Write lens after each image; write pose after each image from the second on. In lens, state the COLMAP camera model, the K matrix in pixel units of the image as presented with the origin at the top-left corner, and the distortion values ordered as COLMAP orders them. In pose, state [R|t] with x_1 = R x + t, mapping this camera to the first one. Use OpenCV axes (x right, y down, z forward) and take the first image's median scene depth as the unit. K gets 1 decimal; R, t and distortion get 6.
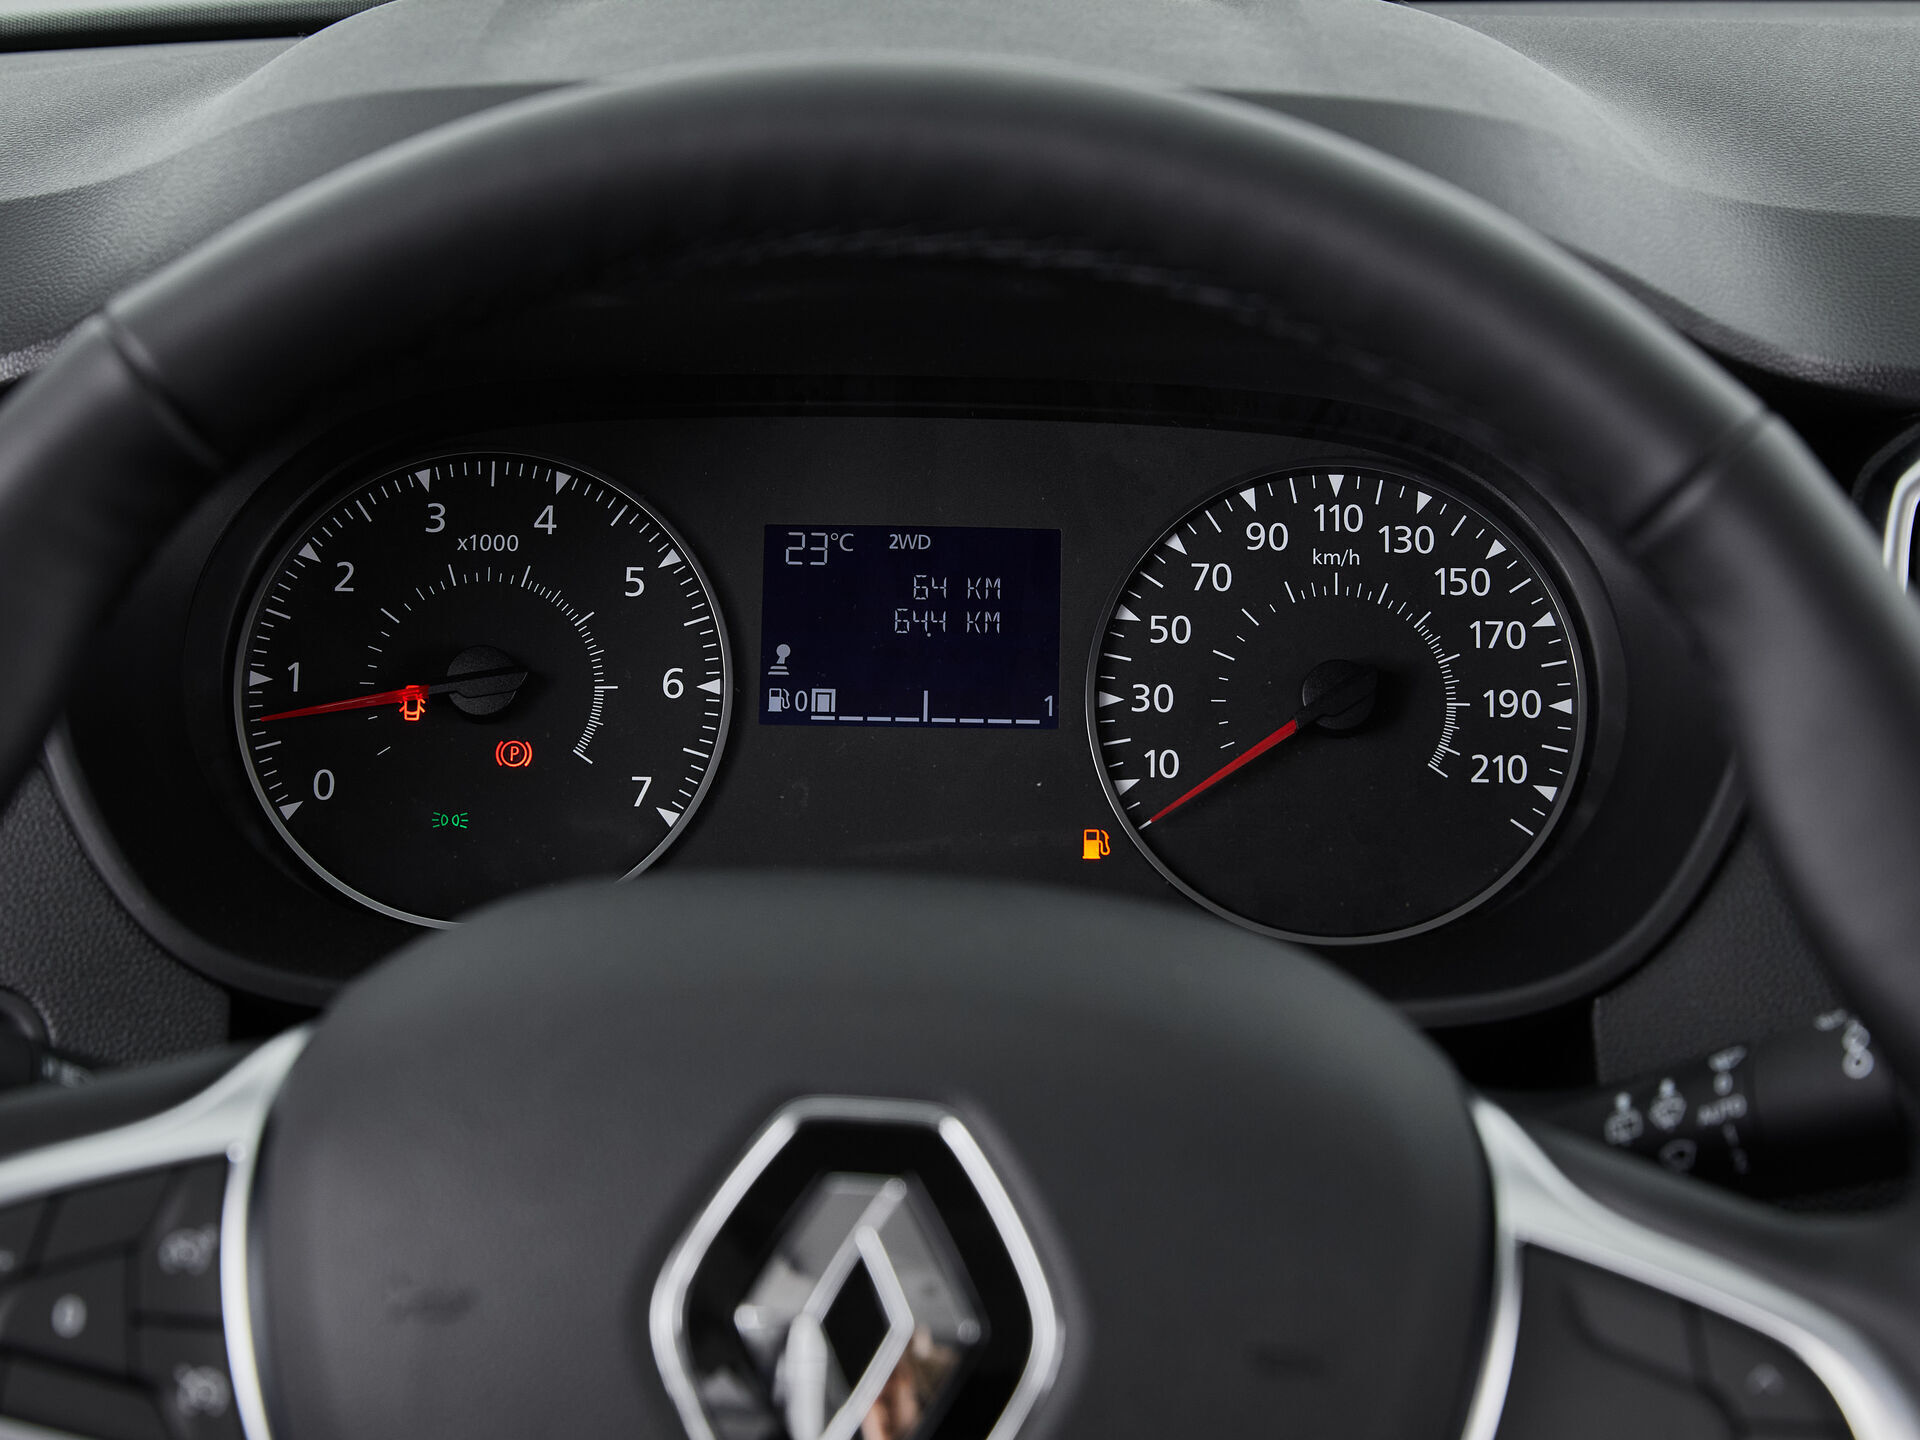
lens RADIAL K [[4076.4, 0, 960.0], [0, 4076.4, 720.0], [0, 0, 1]] dist [-0.081540, -0.541937]
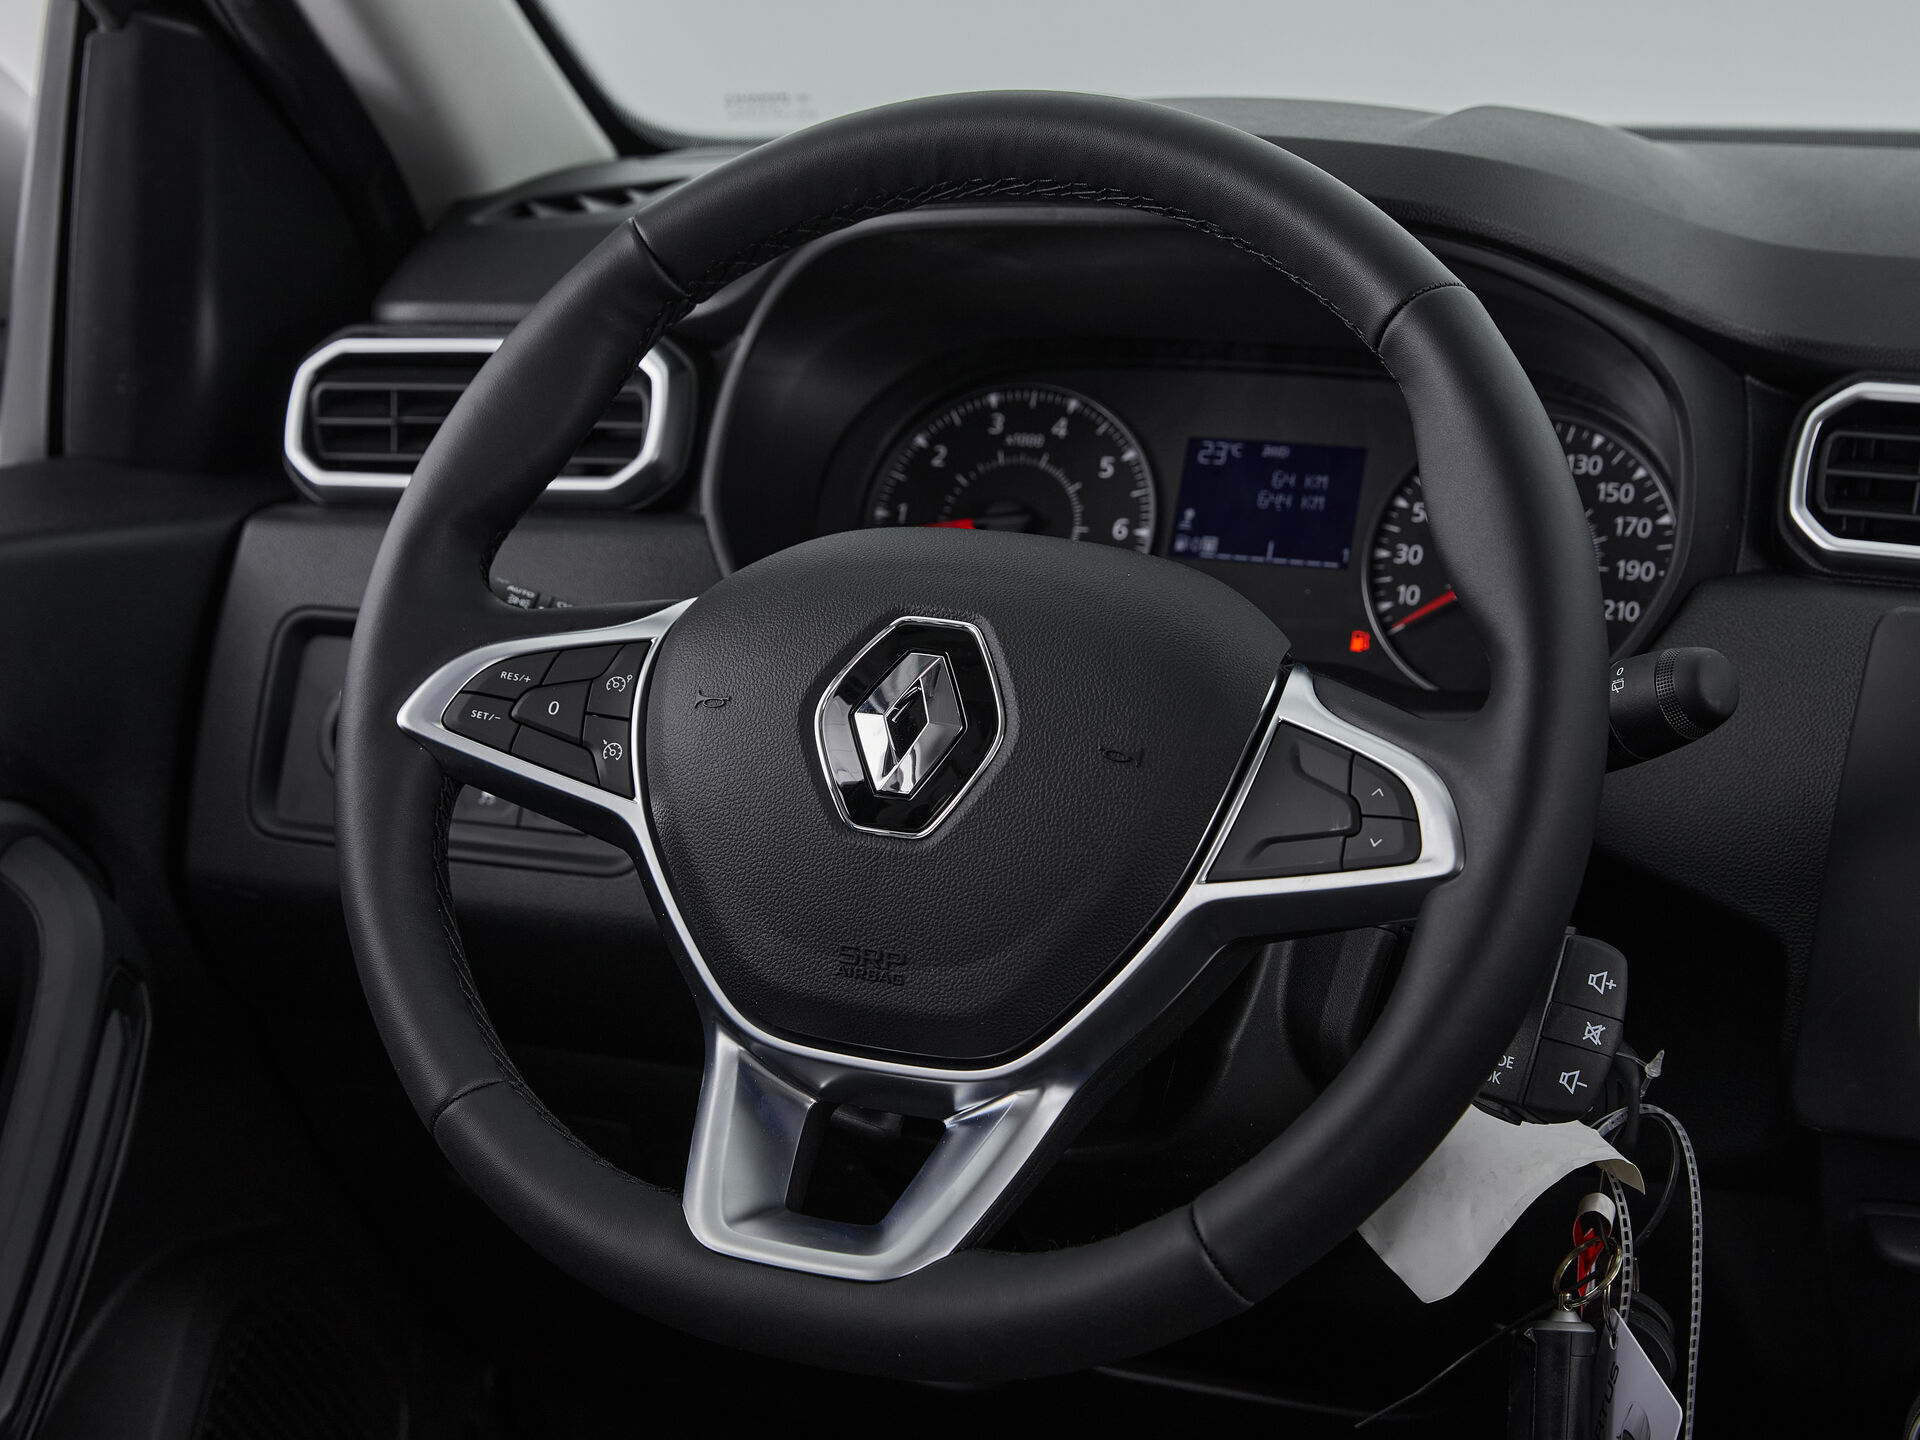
lens RADIAL K [[3953.5, 0, 932.3], [0, 3953.5, 725.7], [0, 0, 1]] dist [-0.036902, -0.249848]
pose [[0.934168, 0.069582, -0.349984, 0.412862], [-0.094655, 0.993988, -0.055029, 0.161416], [0.344051, 0.084534, 0.935138, -0.484637]]
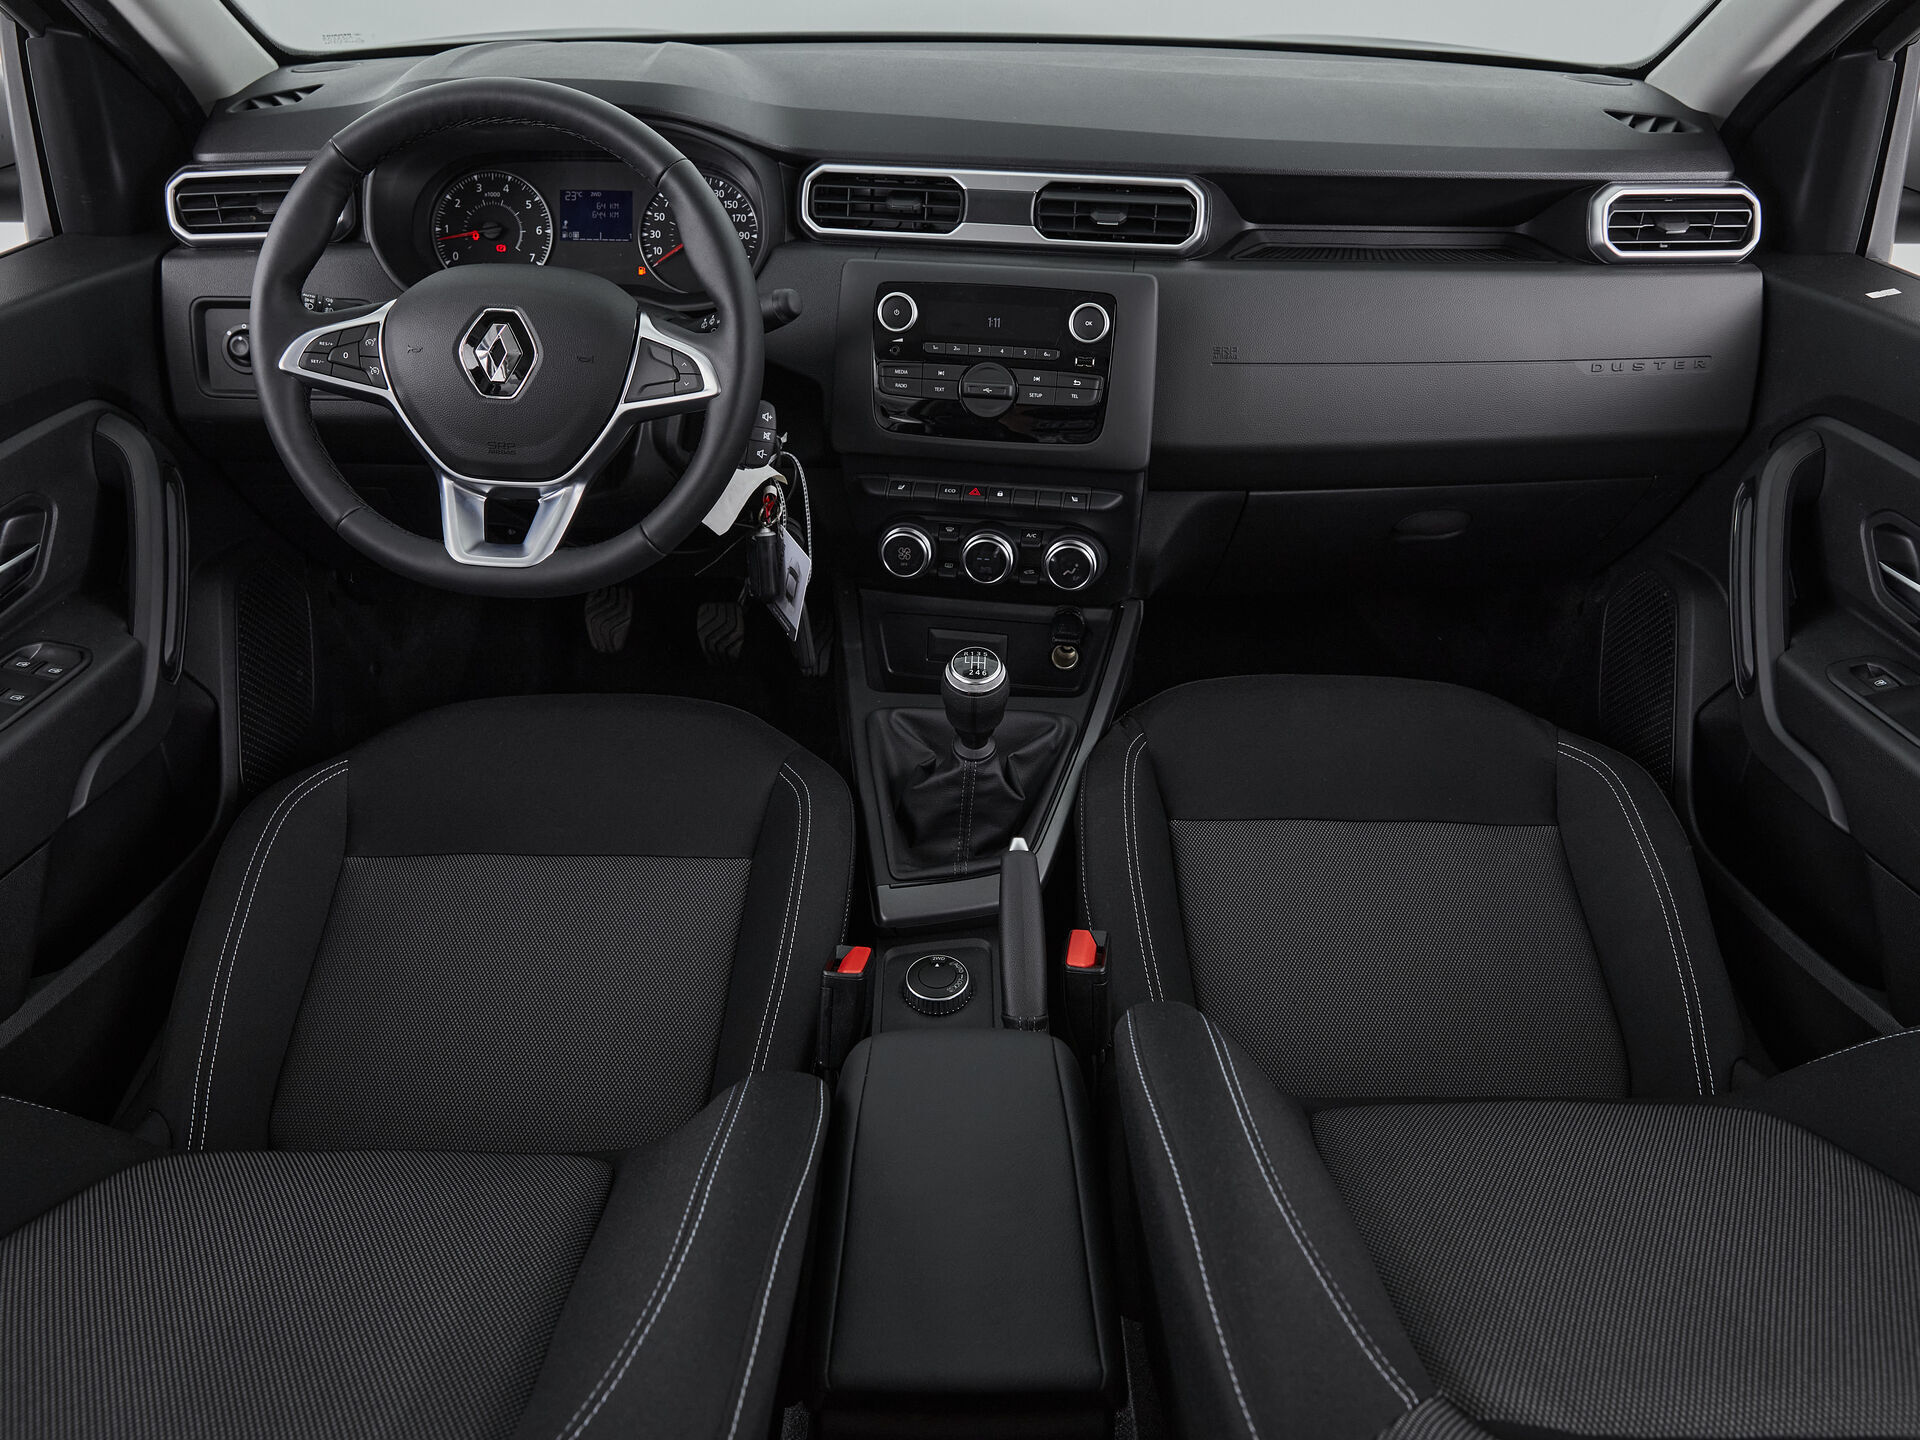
lens RADIAL K [[1440.3, 0, 954.7], [0, 1440.3, 726.6], [0, 0, 1]] dist [-0.010875, 0.007142]
pose [[0.999962, -0.001746, 0.008595, 0.336419], [-0.000869, 0.955435, 0.295200, 0.040864], [-0.008728, -0.295196, 0.955397, -0.542706]]
